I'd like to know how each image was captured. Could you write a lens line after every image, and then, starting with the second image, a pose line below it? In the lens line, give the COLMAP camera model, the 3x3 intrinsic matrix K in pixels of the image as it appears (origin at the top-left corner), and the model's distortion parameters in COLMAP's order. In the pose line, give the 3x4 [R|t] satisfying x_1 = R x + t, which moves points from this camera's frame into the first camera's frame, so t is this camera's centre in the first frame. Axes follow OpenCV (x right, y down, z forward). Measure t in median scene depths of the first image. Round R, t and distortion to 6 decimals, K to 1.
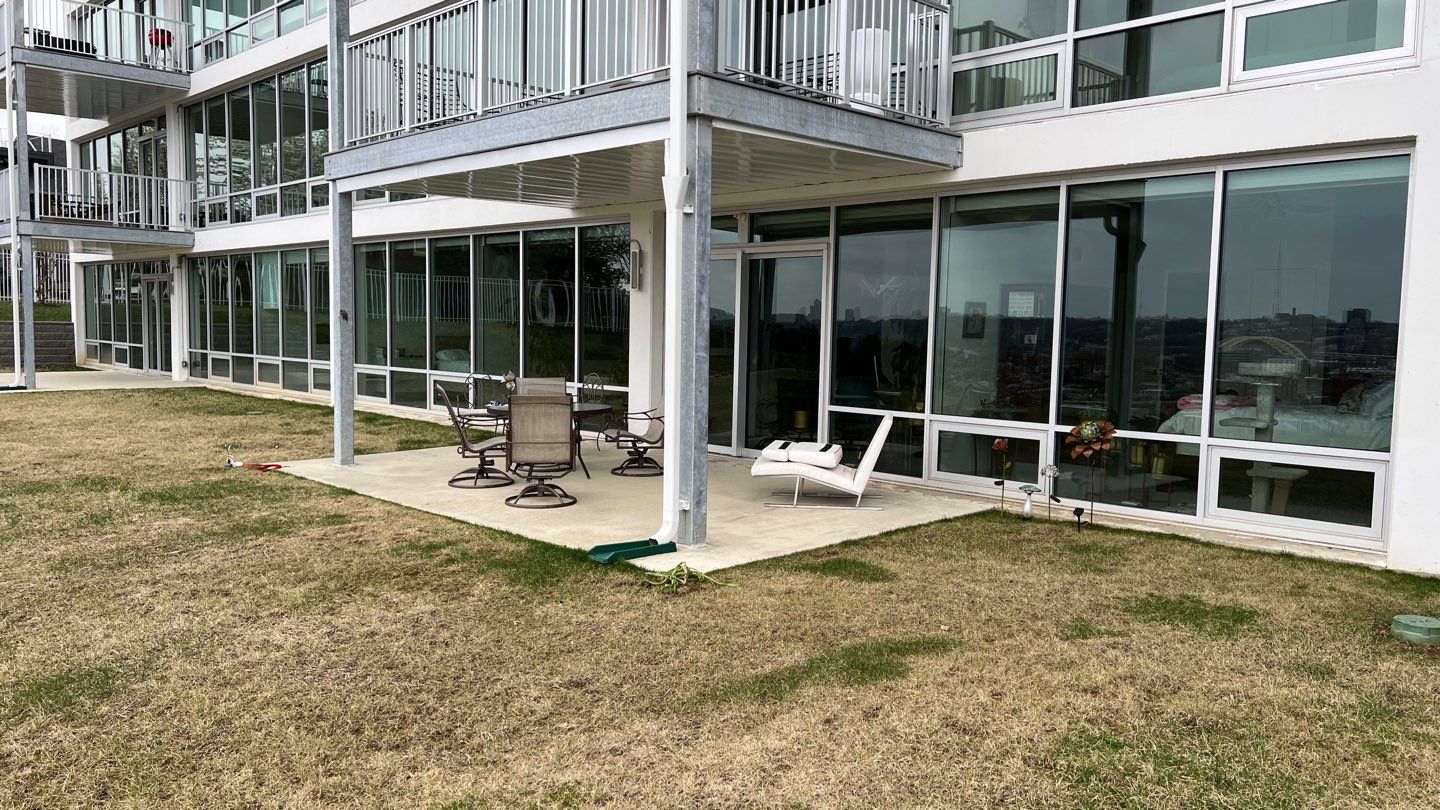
lens RADIAL K [[1058.5, 0, 739.2], [0, 1058.5, 393.9], [0, 0, 1]] dist [0.049507, -0.001339]
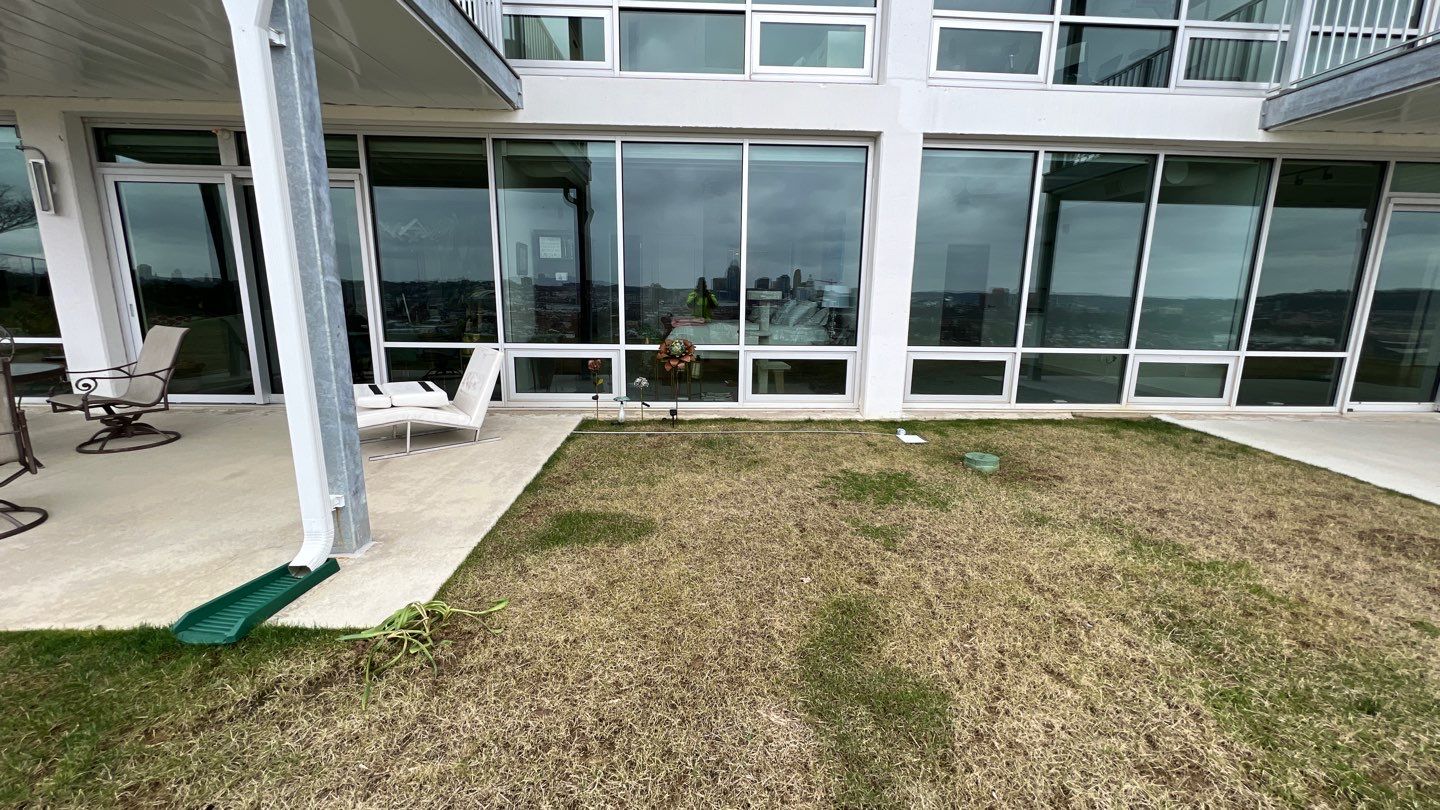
lens RADIAL K [[574.9, 0, 726.2], [0, 574.9, 401.9], [0, 0, 1]] dist [-0.001910, -0.000385]
pose [[0.681099, -0.146772, 0.717330, -0.121774], [0.046357, 0.986381, 0.157807, -0.005565], [-0.730723, -0.074229, 0.678627, 0.495745]]
